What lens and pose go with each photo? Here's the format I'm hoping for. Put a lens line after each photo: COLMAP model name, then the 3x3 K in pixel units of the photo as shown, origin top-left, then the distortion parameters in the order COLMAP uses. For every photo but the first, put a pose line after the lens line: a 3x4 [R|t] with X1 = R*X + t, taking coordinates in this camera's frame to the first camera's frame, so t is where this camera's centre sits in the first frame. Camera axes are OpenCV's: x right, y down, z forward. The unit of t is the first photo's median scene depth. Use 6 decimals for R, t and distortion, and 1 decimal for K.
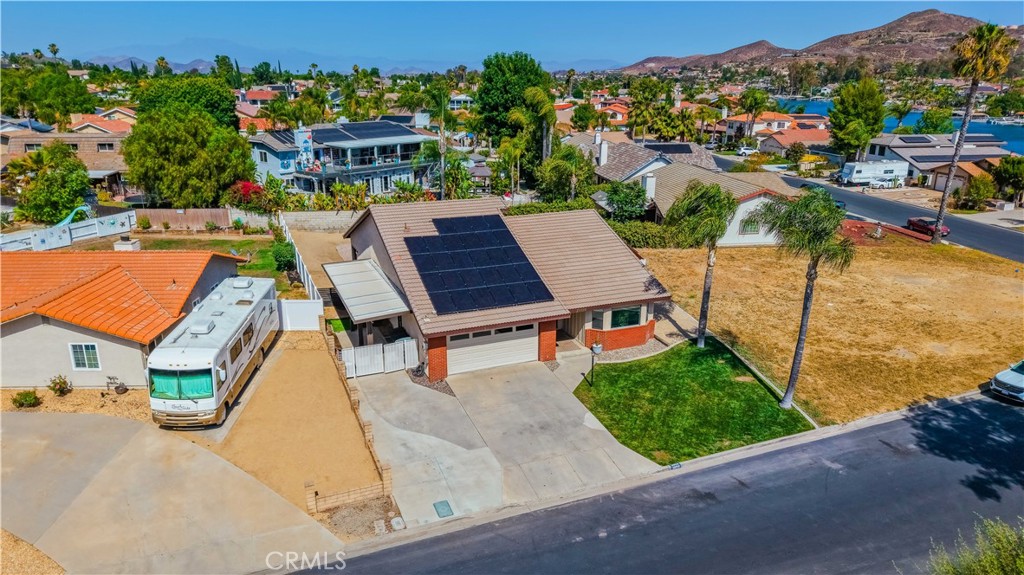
lens RADIAL K [[683.8, 0, 512.6], [0, 683.8, 288.2], [0, 0, 1]] dist [0.022585, -0.025306]
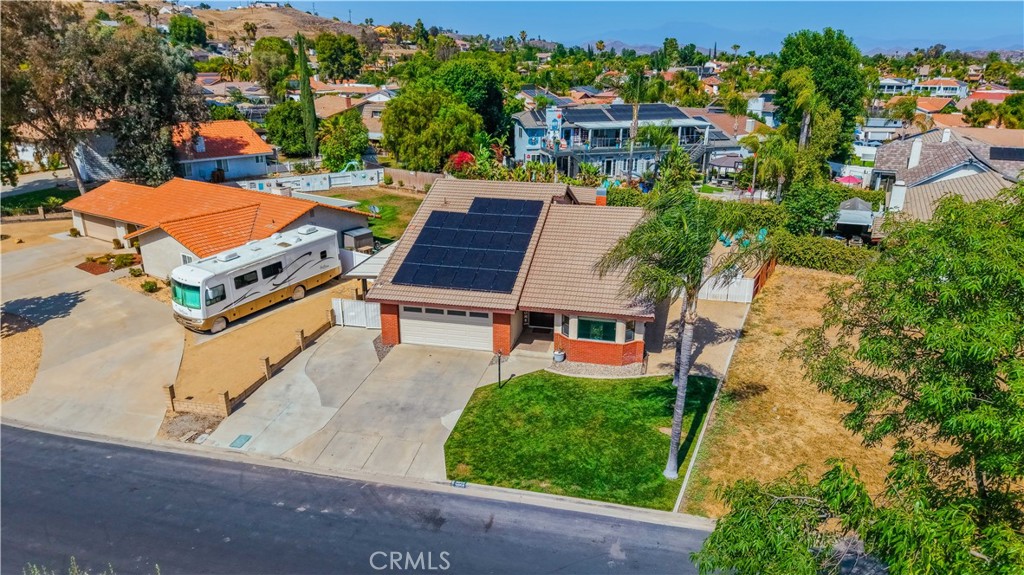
lens RADIAL K [[683.8, 0, 514.9], [0, 683.8, 284.6], [0, 0, 1]] dist [0.022585, -0.025306]
pose [[0.811601, 0.183523, -0.554637, 0.553461], [-0.173196, 0.982282, 0.071588, -0.059650], [0.557948, 0.037960, 0.829007, 0.198494]]
